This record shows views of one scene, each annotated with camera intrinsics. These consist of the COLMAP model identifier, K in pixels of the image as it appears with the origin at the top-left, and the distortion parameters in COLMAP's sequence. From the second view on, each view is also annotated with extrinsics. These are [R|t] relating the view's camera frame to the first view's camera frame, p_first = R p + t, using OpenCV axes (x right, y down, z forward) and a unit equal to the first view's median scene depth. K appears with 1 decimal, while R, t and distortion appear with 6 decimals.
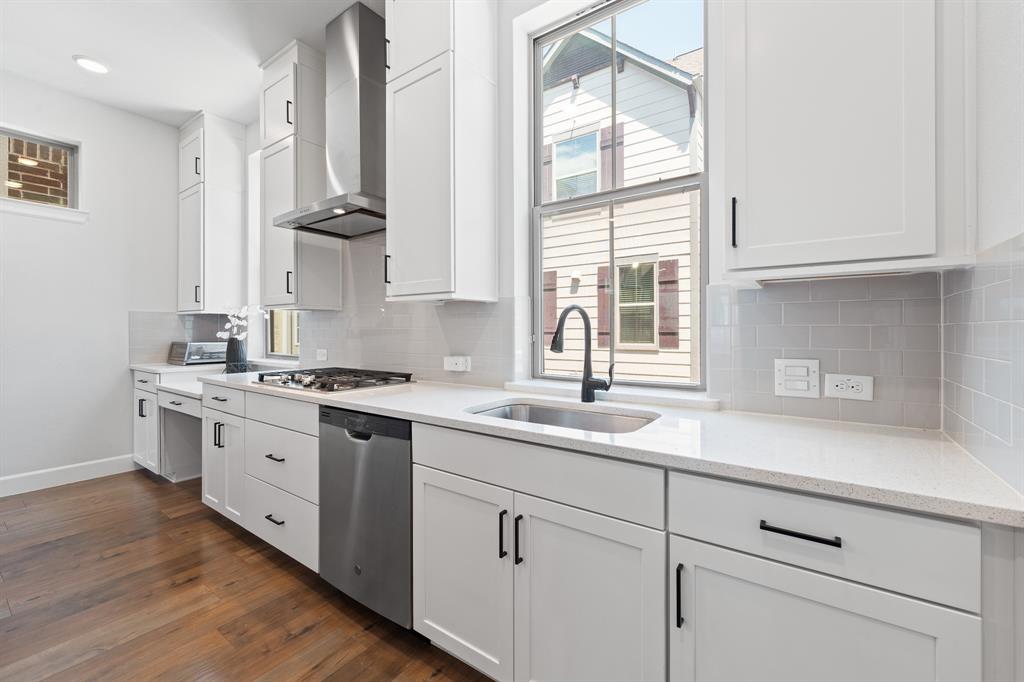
lens RADIAL K [[416.3, 0, 523.0], [0, 416.3, 333.6], [0, 0, 1]] dist [0.002521, -0.000356]
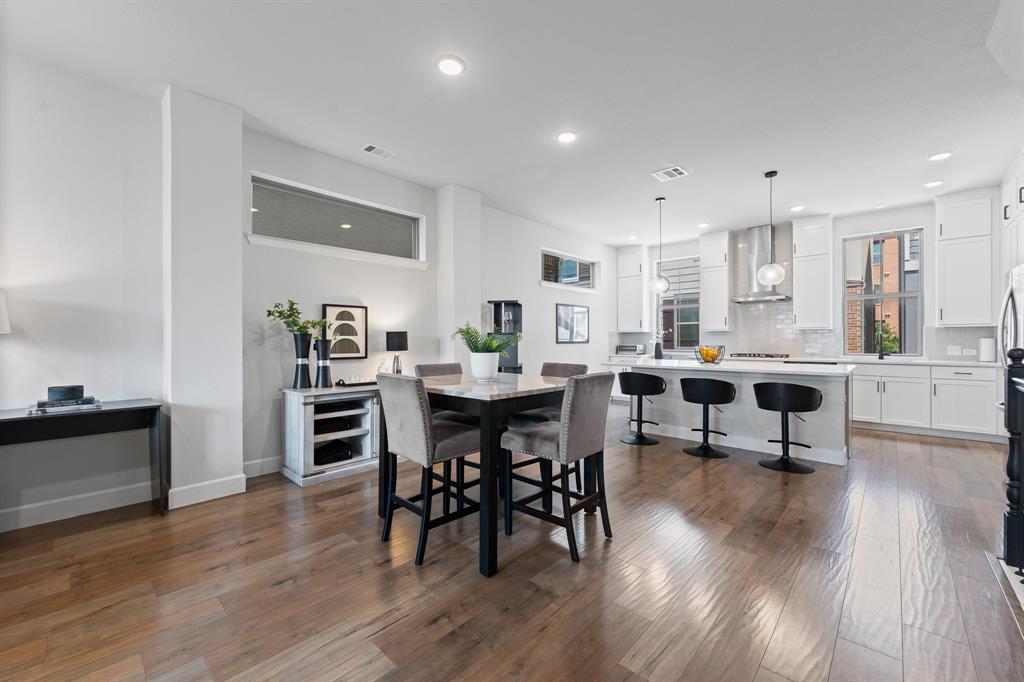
lens RADIAL K [[416.3, 0, 522.9], [0, 416.3, 338.1], [0, 0, 1]] dist [0.002521, -0.000356]
pose [[0.992185, -0.006068, -0.124627, -1.753549], [0.004459, 0.999903, -0.013188, 0.015346], [0.124695, 0.012529, 0.992116, -2.071022]]
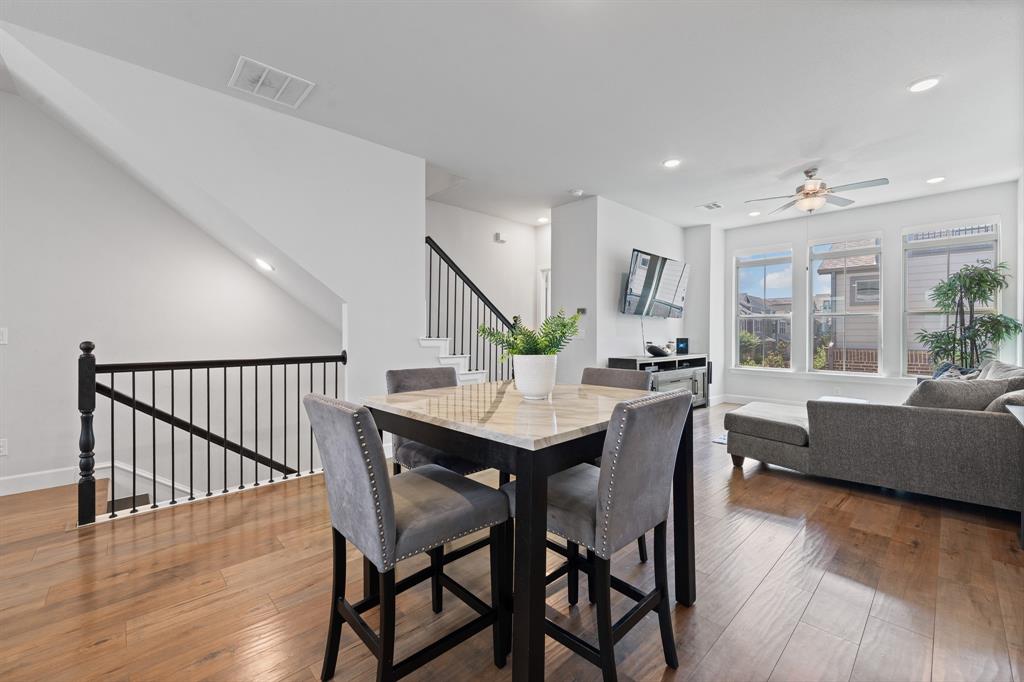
lens RADIAL K [[416.3, 0, 521.7], [0, 416.3, 337.0], [0, 0, 1]] dist [0.002521, -0.000356]
pose [[-0.982015, -0.004839, 0.188740, -2.145798], [-0.000833, 0.999773, 0.021300, -0.012131], [-0.188800, 0.020760, -0.981796, -0.034496]]
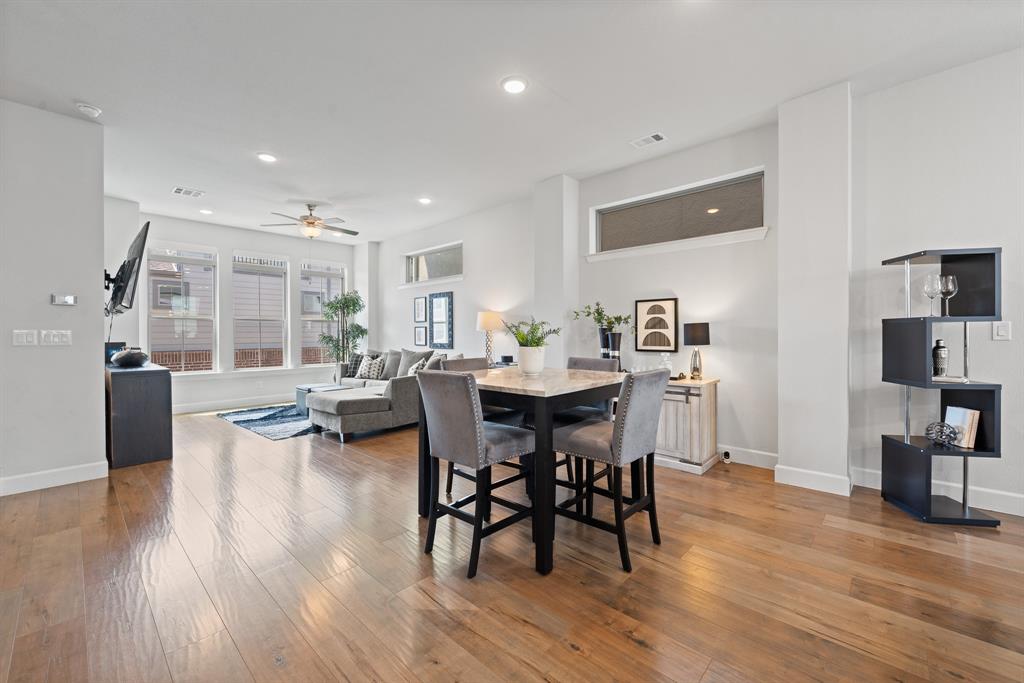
lens RADIAL K [[416.3, 0, 510.4], [0, 416.3, 336.6], [0, 0, 1]] dist [0.002521, -0.000356]
pose [[-0.141987, 0.004288, -0.989859, -0.782912], [-0.004254, 0.999979, 0.004941, 0.005601], [0.989859, 0.004912, -0.141965, -0.727451]]
